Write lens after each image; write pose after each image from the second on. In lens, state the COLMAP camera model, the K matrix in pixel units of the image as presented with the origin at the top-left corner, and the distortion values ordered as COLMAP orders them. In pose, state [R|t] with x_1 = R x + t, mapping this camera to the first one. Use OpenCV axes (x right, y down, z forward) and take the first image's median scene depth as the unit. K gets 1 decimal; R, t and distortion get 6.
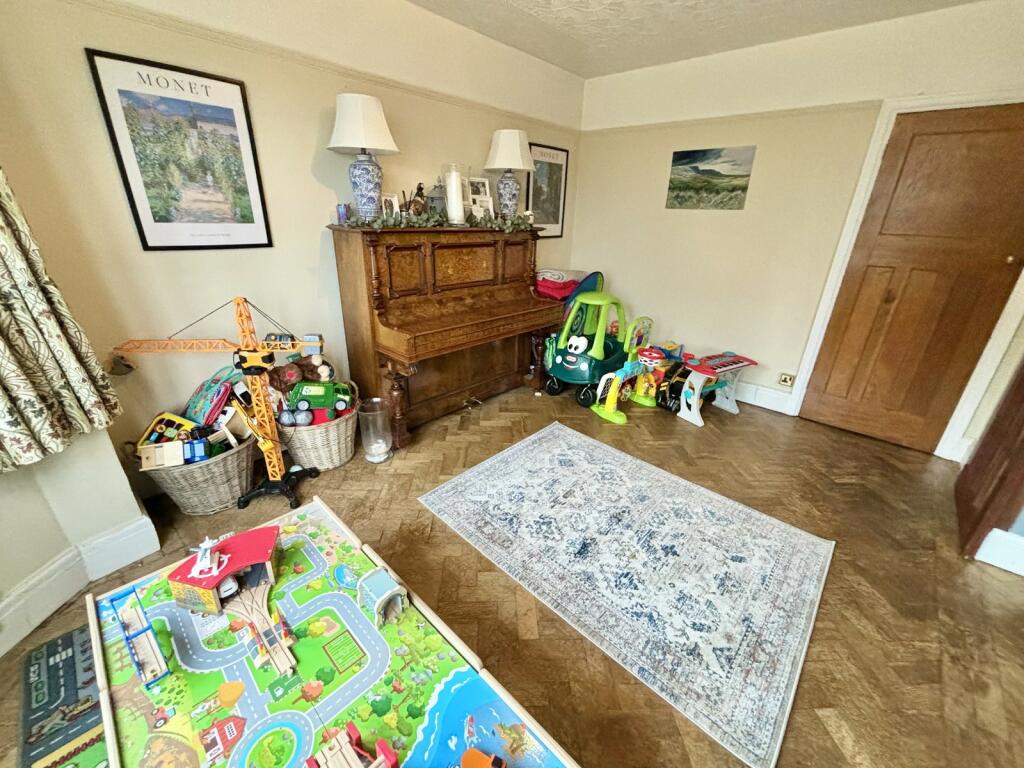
lens RADIAL K [[416.1, 0, 511.4], [0, 416.1, 384.4], [0, 0, 1]] dist [-0.000285, 0.000124]
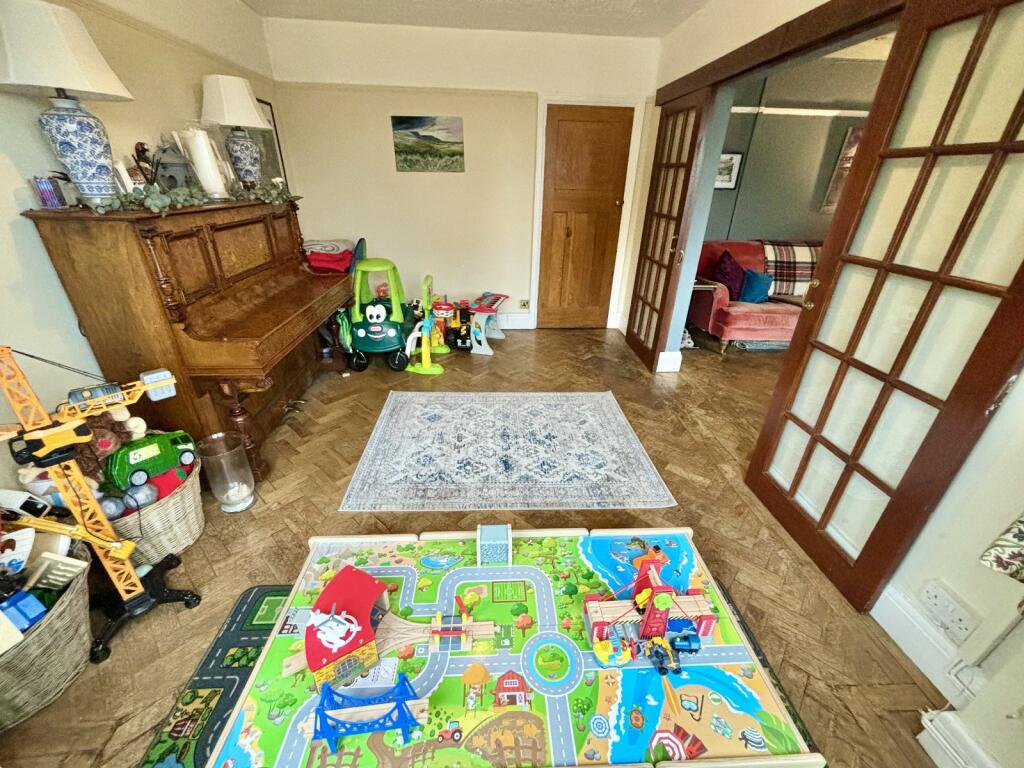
lens RADIAL K [[412.4, 0, 513.8], [0, 412.4, 384.6], [0, 0, 1]] dist [0.000949, 0.000181]
pose [[0.693078, -0.341656, 0.634755, -0.343409], [0.280867, 0.938950, 0.198715, -0.044424], [-0.663895, 0.040557, 0.746725, 0.043030]]
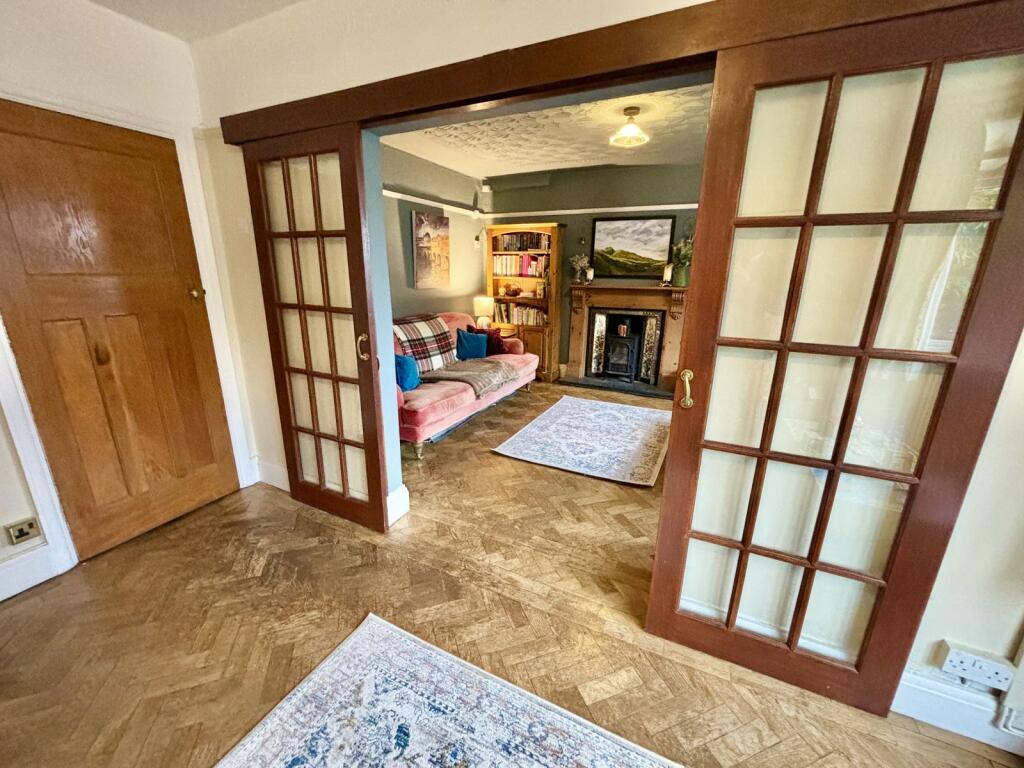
lens RADIAL K [[416.1, 0, 511.4], [0, 416.1, 384.4], [0, 0, 1]] dist [-0.000285, 0.000124]
pose [[-0.280493, -0.297956, 0.912440, 0.025613], [0.348985, 0.853887, 0.386117, -0.190571], [-0.894166, 0.426731, -0.135527, 0.459300]]
